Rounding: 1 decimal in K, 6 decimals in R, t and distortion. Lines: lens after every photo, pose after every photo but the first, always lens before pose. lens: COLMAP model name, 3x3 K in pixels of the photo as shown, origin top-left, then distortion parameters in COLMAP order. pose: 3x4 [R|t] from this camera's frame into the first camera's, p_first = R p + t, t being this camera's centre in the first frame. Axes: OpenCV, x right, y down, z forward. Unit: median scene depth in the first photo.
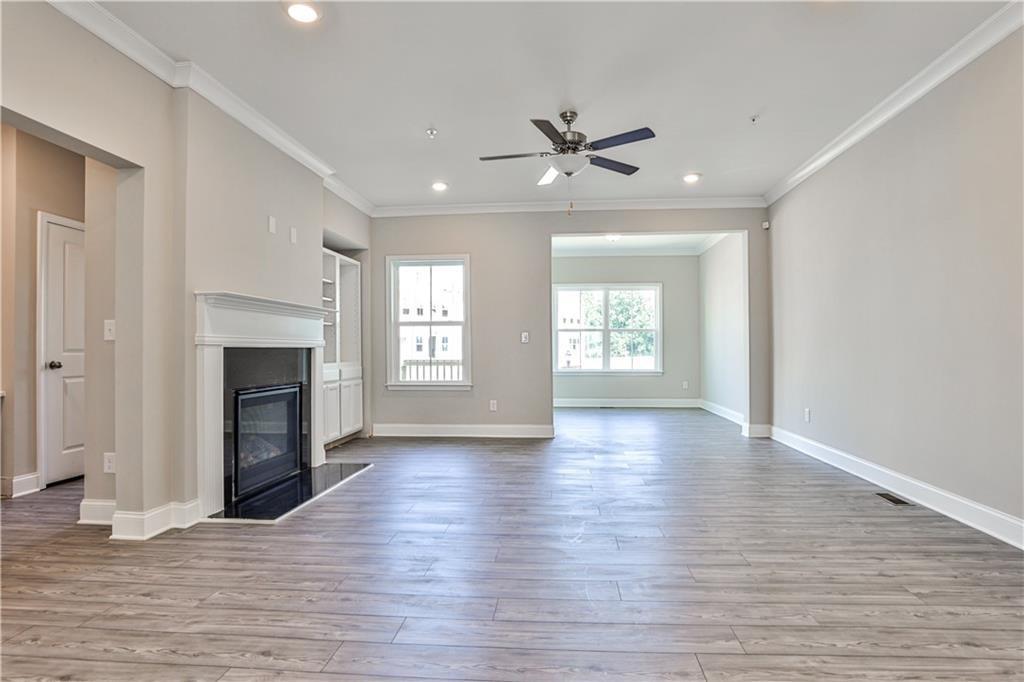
lens RADIAL K [[525.8, 0, 546.2], [0, 525.8, 344.5], [0, 0, 1]] dist [-0.029869, 0.000993]
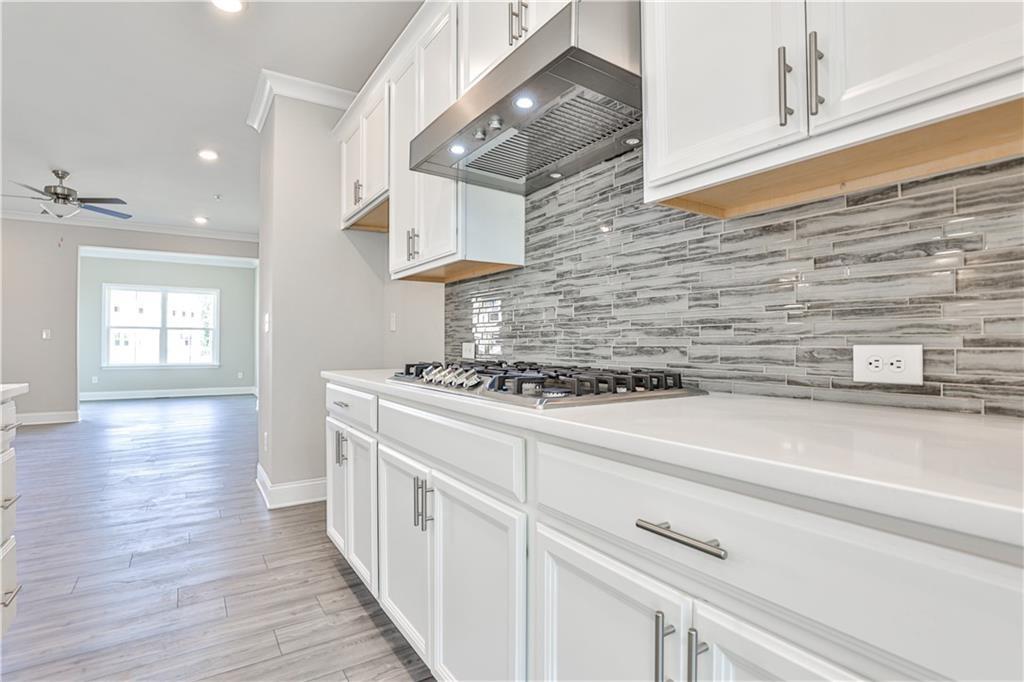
lens RADIAL K [[500.5, 0, 511.2], [0, 500.5, 340.0], [0, 0, 1]] dist [-0.022301, 0.000370]
pose [[0.809402, 0.011326, 0.587146, 0.152818], [-0.009399, 0.999936, -0.006331, -0.004185], [-0.587180, -0.000394, 0.809456, -0.444242]]
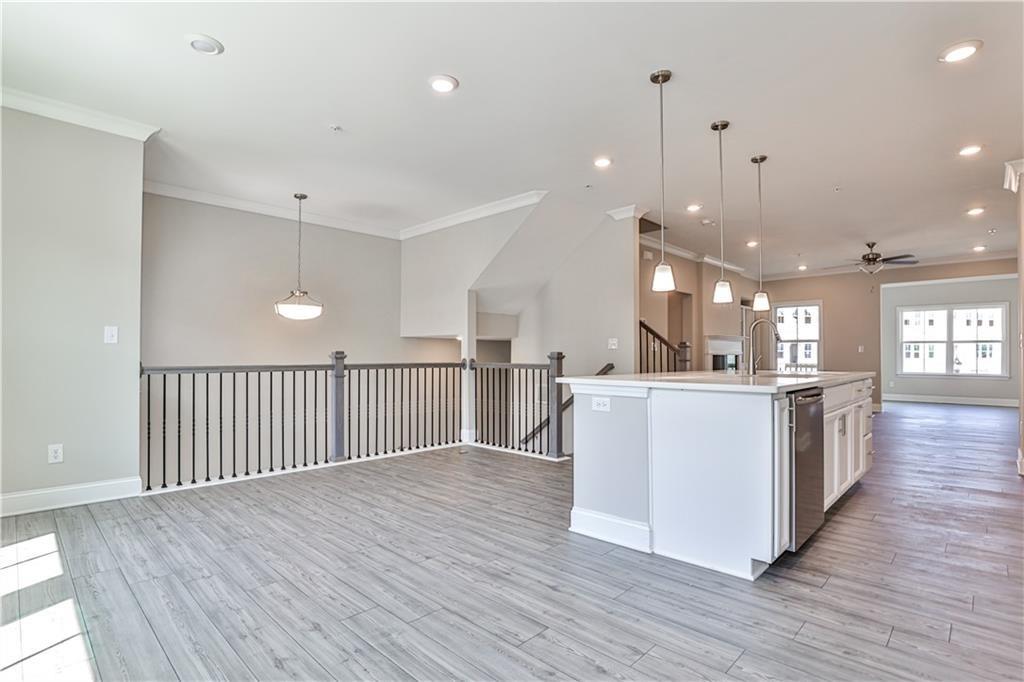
lens RADIAL K [[493.9, 0, 527.4], [0, 493.9, 353.1], [0, 0, 1]] dist [-0.021386, 0.000406]
pose [[0.758783, 0.002143, -0.651340, 0.168362], [-0.000477, 0.999996, 0.002735, -0.004936], [0.651343, -0.001764, 0.758781, -0.852370]]
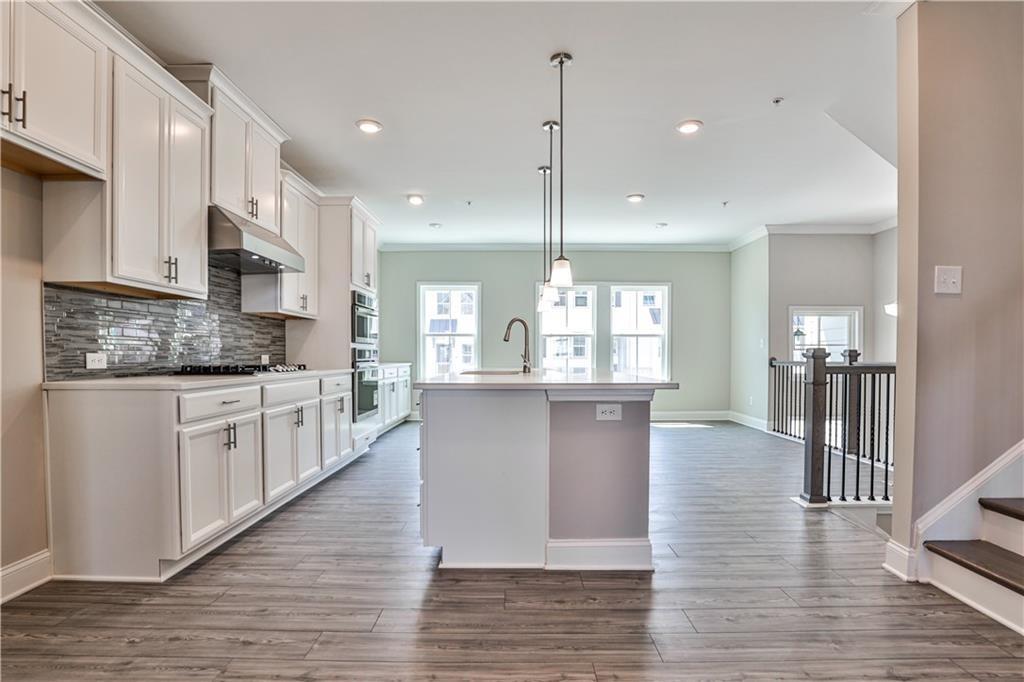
lens RADIAL K [[533.8, 0, 506.1], [0, 533.8, 359.2], [0, 0, 1]] dist [-0.003728, -0.000058]
pose [[-0.999744, 0.007480, -0.021331, 0.036743], [0.007445, 0.999971, 0.001685, 0.002217], [0.021343, 0.001526, -0.999771, 0.330439]]
